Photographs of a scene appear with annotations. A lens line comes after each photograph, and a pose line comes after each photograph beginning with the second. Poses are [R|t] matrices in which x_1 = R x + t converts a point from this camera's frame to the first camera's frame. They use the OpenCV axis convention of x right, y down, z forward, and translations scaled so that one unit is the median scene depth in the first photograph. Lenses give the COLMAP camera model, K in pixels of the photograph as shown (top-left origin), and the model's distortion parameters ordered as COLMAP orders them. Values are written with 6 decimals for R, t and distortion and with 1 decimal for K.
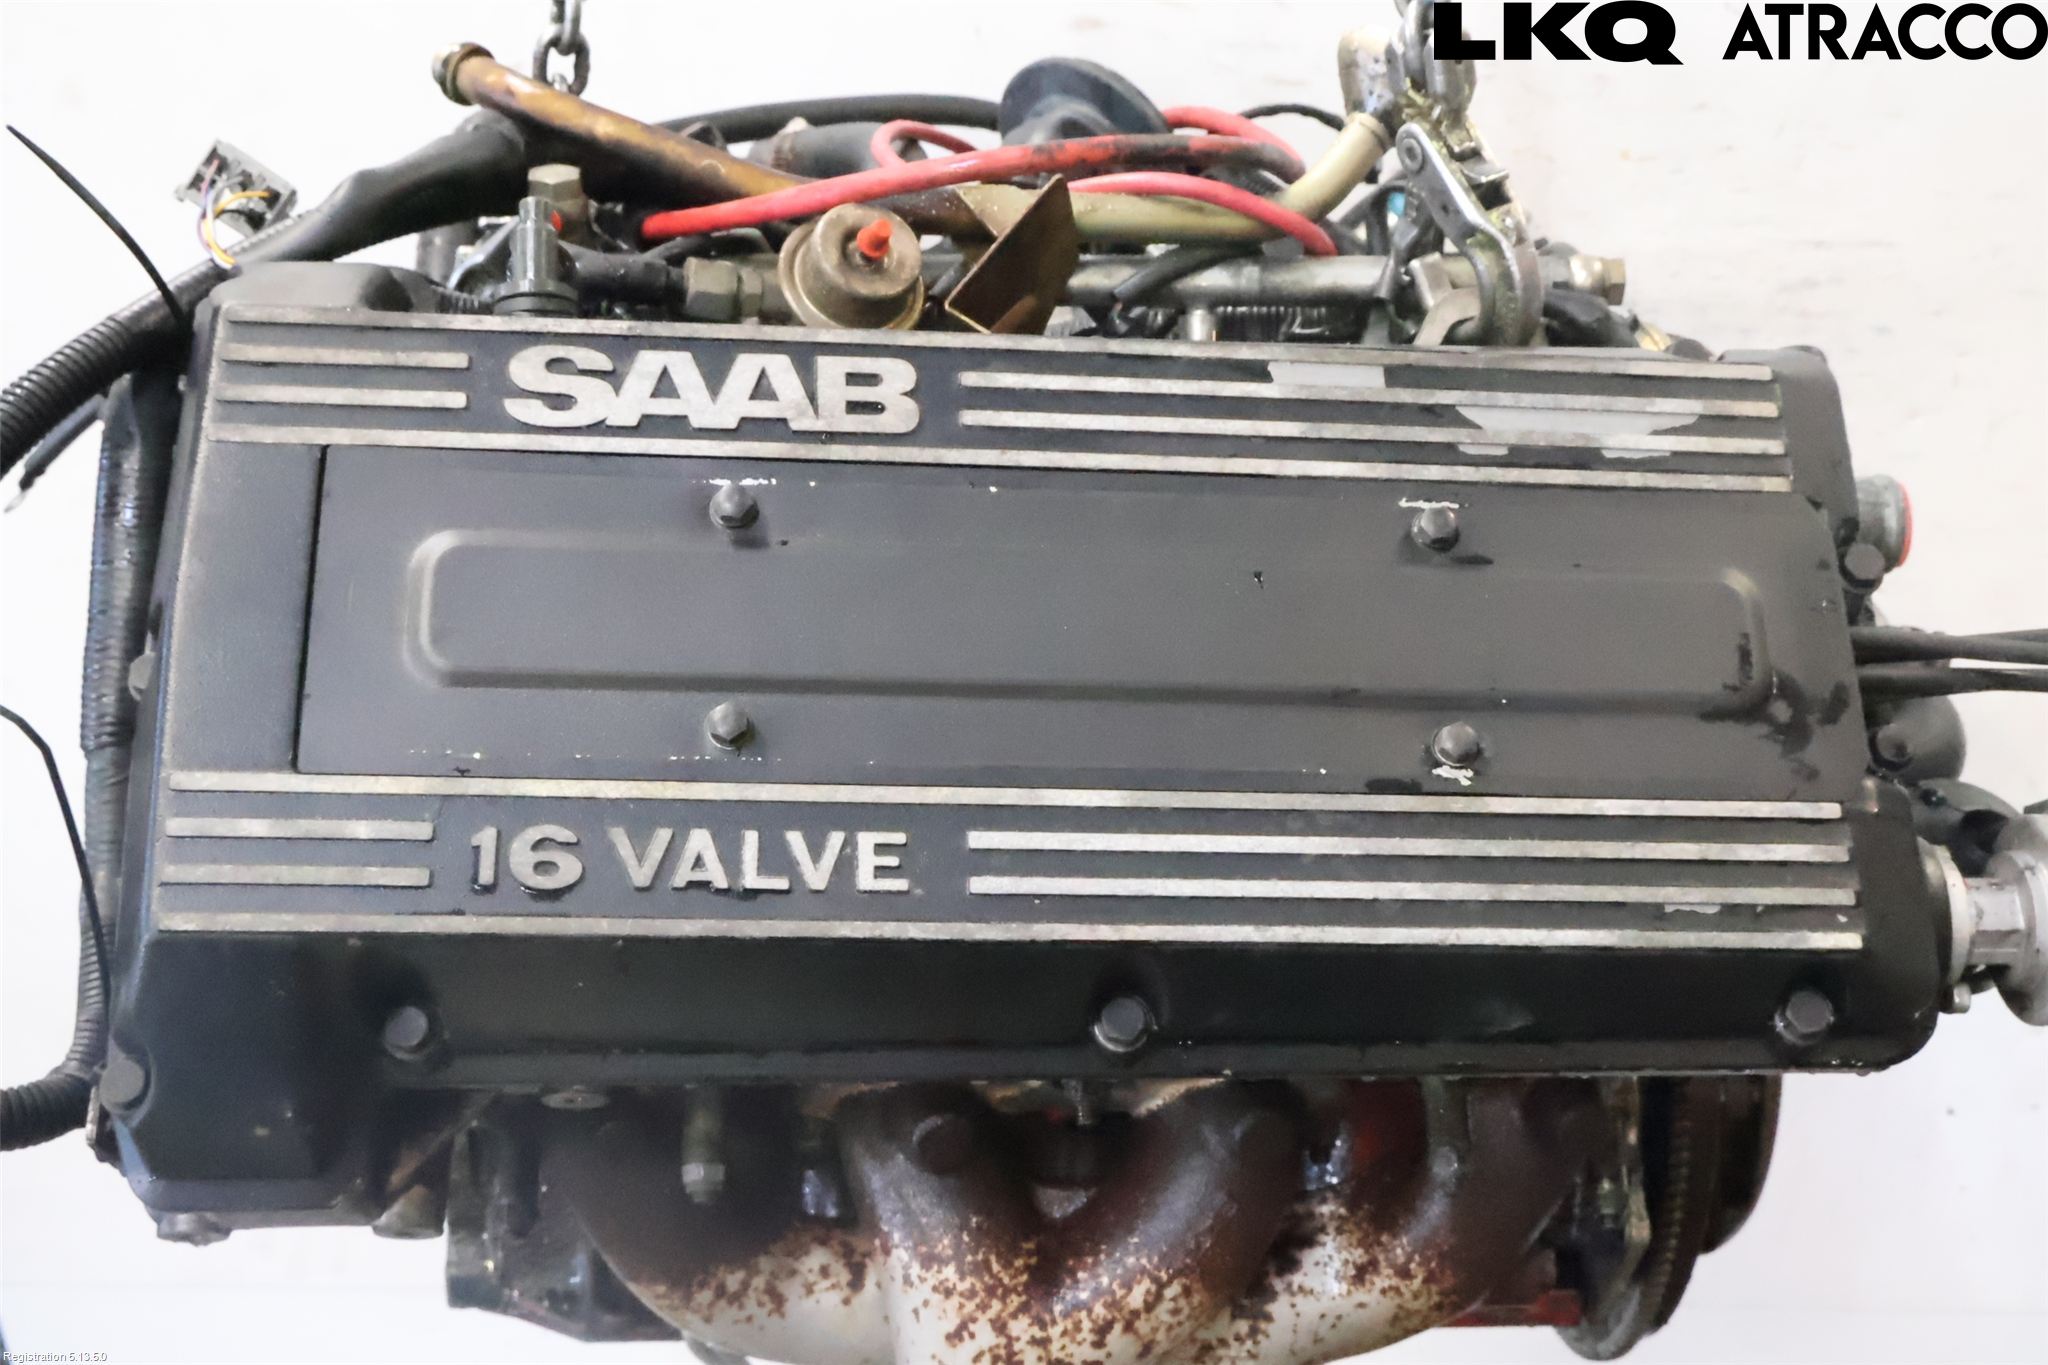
lens RADIAL K [[2461.6, 0, 1024.0], [0, 2461.6, 682.5], [0, 0, 1]] dist [-0.012257, 0.063384]
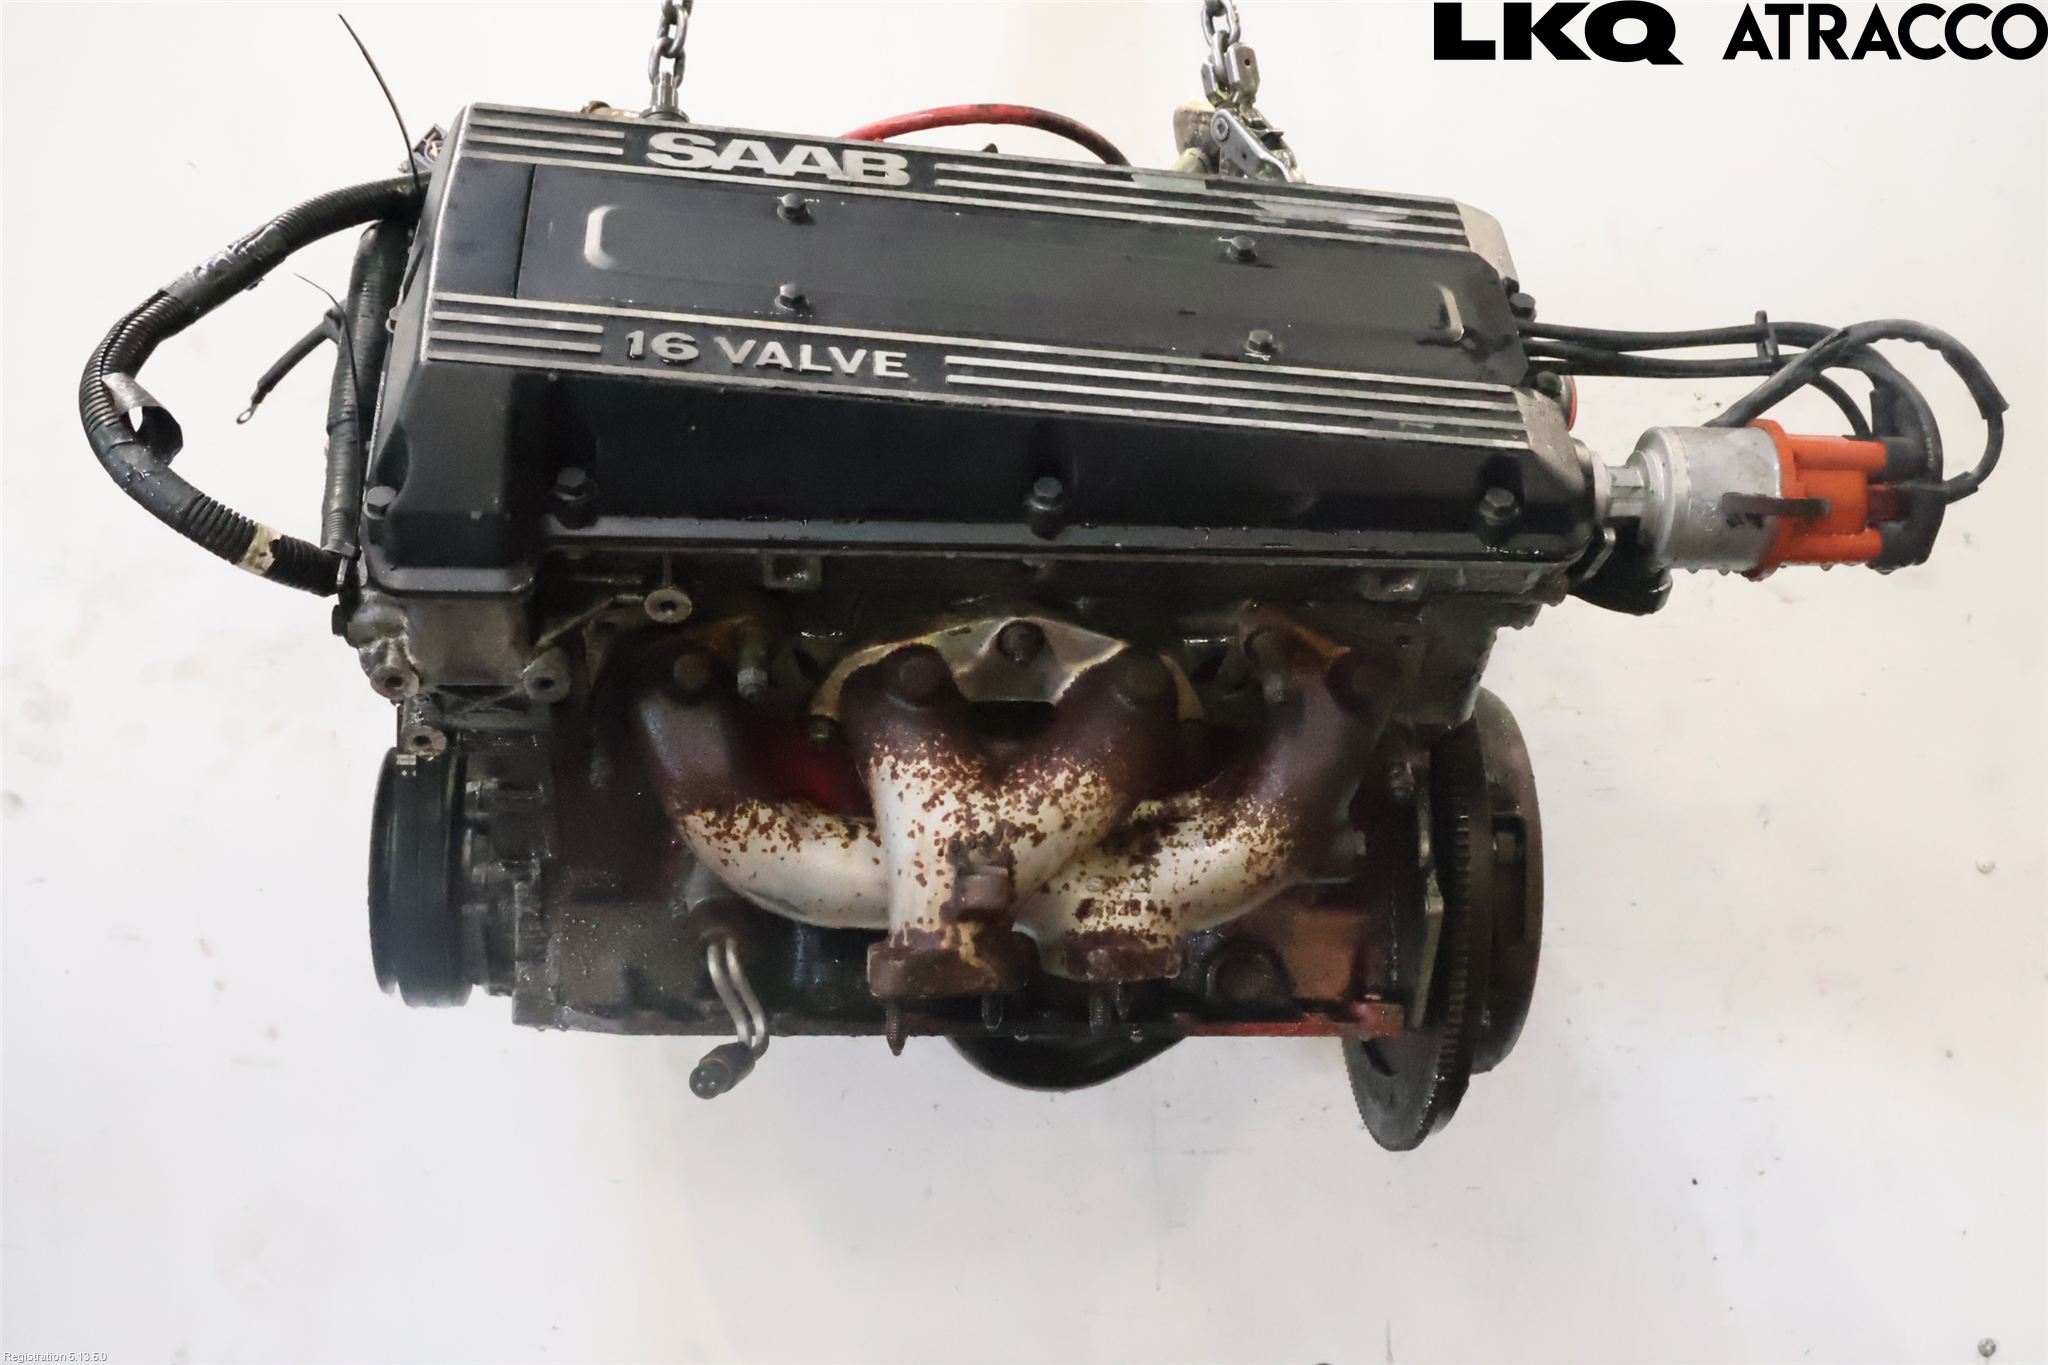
lens RADIAL K [[2461.6, 0, 1024.0], [0, 2461.6, 682.5], [0, 0, 1]] dist [-0.012257, 0.063384]
pose [[0.998958, 0.001366, 0.045619, -0.038122], [0.015582, 0.929283, -0.369039, 0.714460], [-0.042898, 0.369366, 0.928294, -0.315307]]
